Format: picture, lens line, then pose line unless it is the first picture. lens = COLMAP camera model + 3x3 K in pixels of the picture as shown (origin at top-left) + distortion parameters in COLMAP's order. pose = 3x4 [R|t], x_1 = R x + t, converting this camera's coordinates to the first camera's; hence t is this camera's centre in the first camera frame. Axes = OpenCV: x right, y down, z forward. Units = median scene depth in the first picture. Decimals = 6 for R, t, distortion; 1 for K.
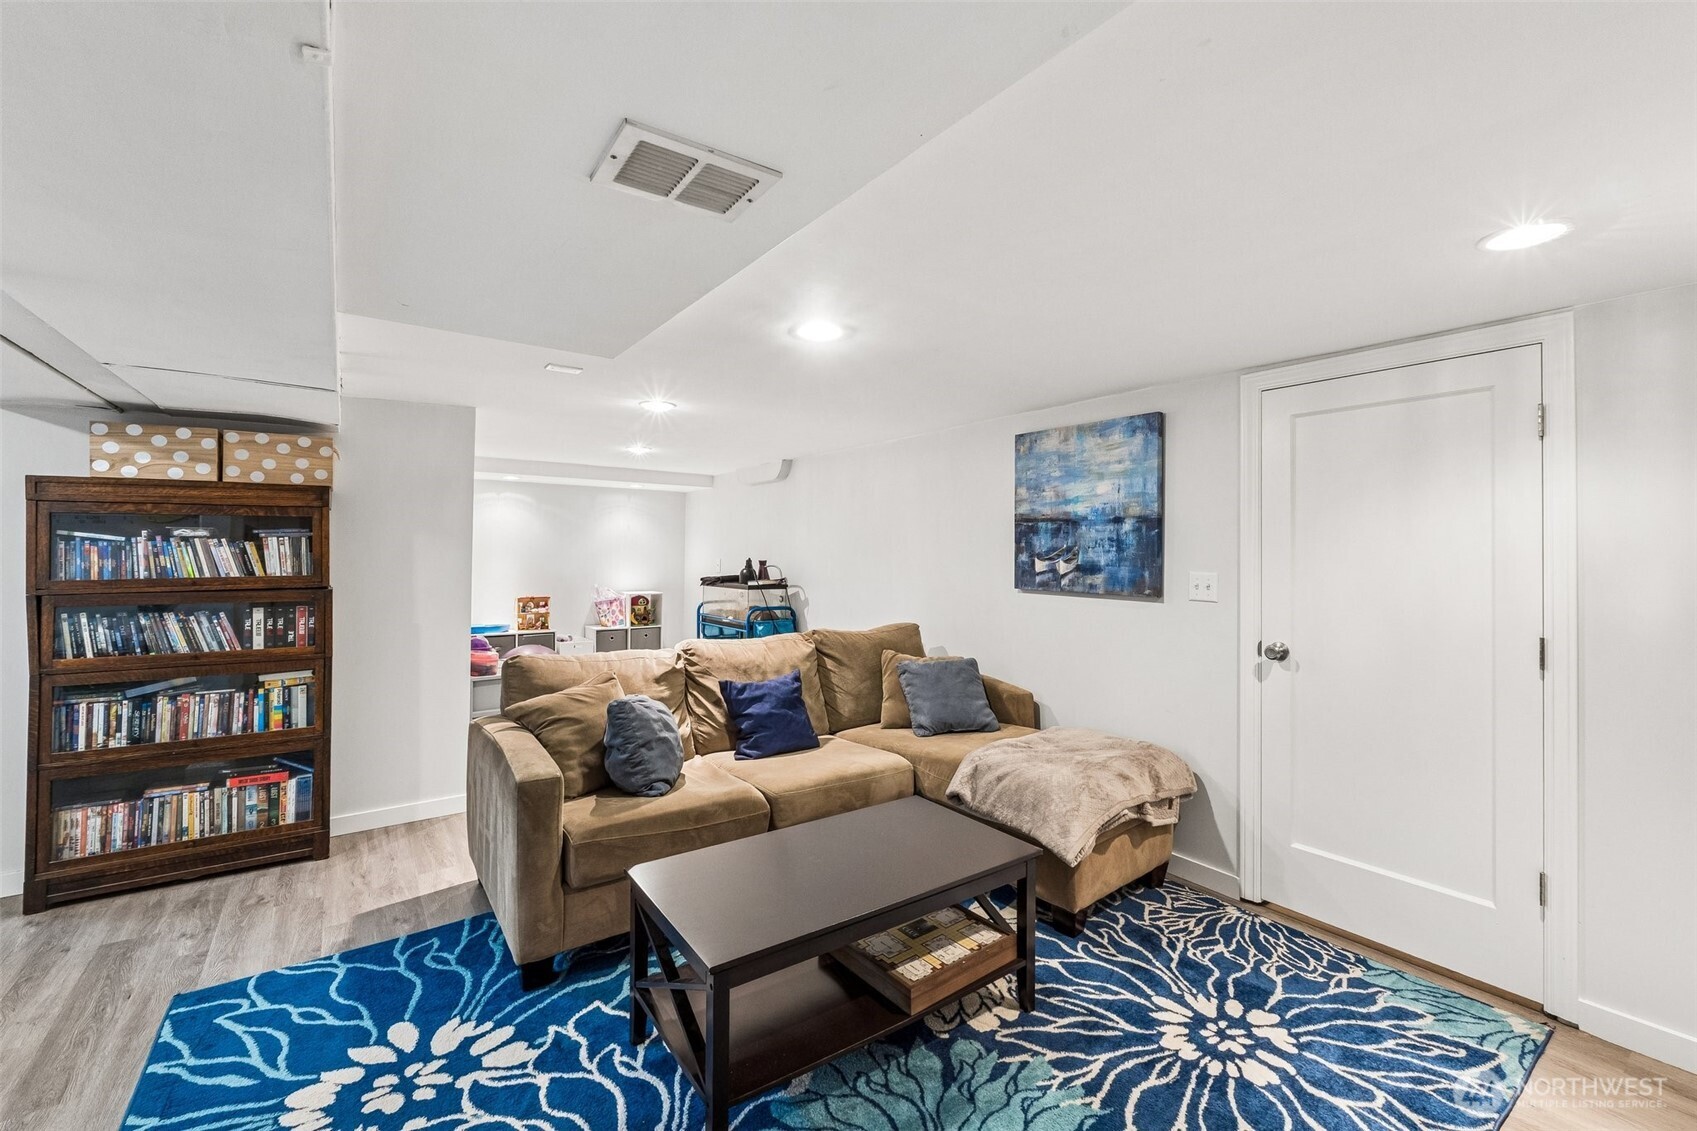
lens RADIAL K [[705.6, 0, 851.4], [0, 705.6, 549.6], [0, 0, 1]] dist [-0.006800, 0.000105]
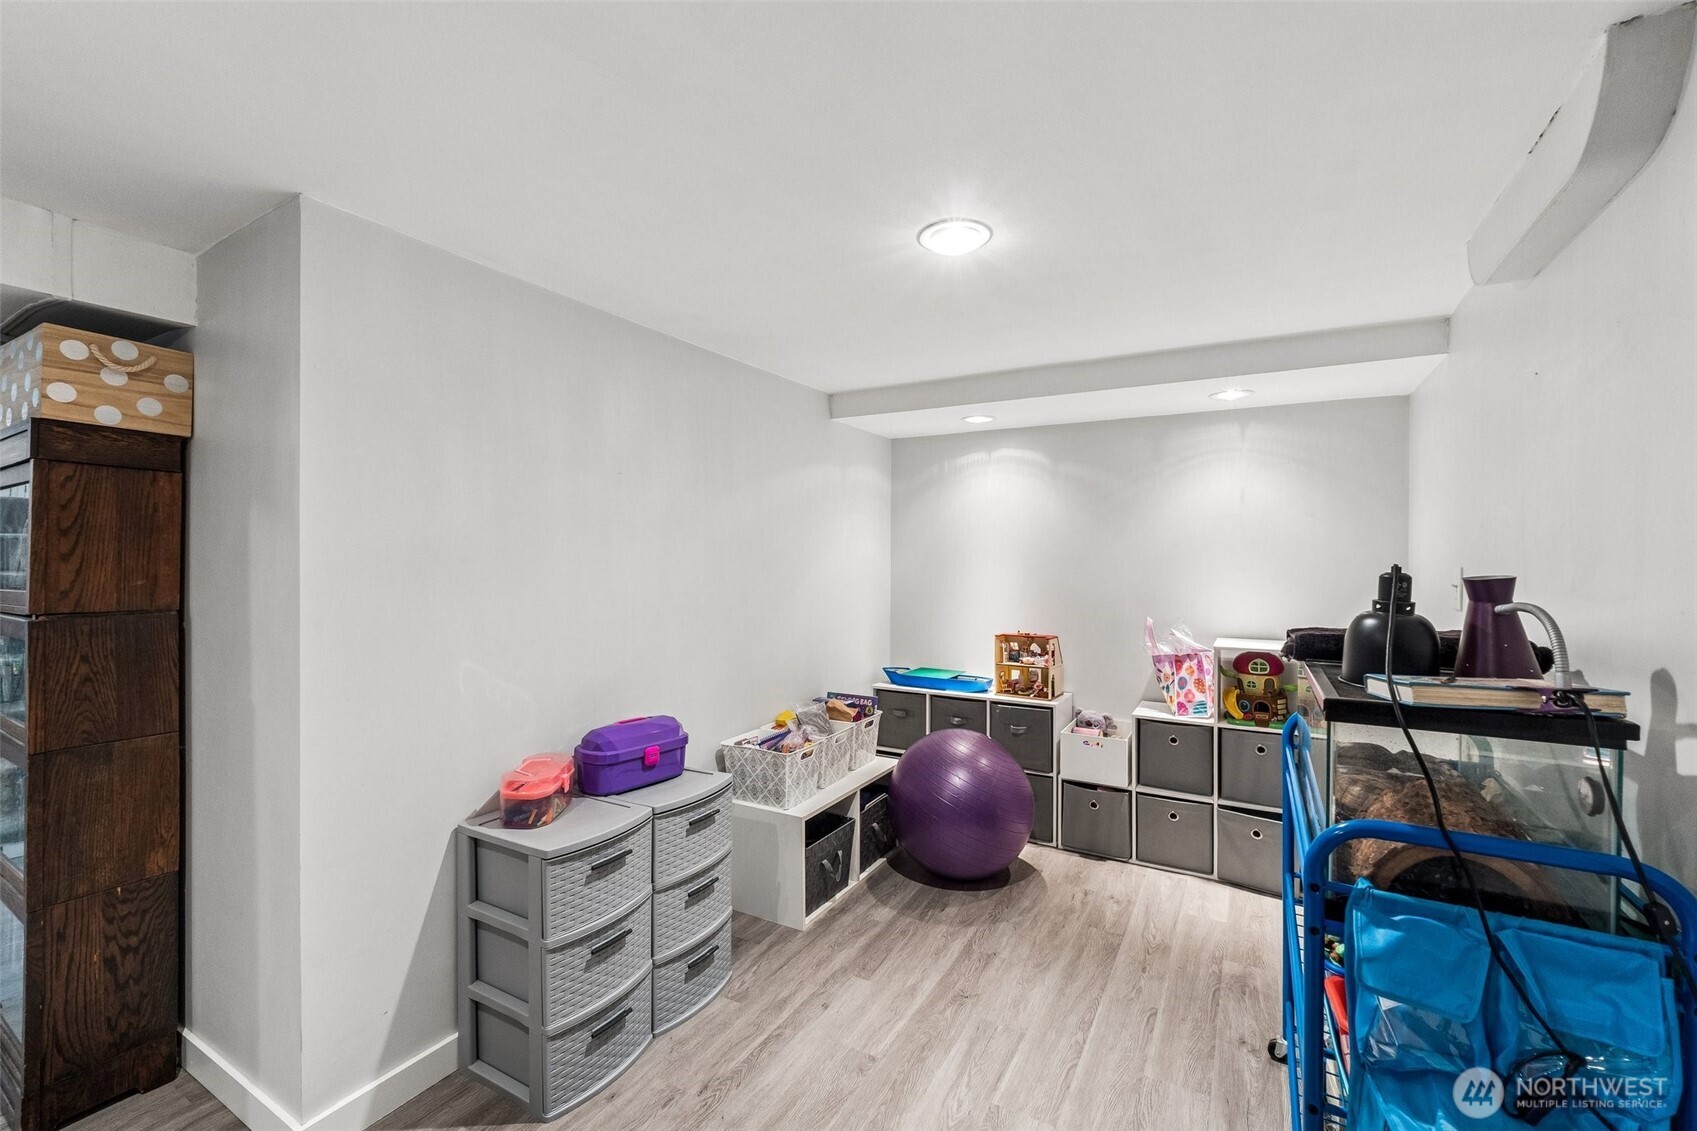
lens RADIAL K [[705.6, 0, 844.5], [0, 705.6, 558.2], [0, 0, 1]] dist [-0.006800, 0.000105]
pose [[0.412644, -0.003685, -0.910885, -0.014810], [0.010055, 0.999949, 0.000510, 0.006724], [0.910837, -0.009369, 0.412660, 0.648751]]
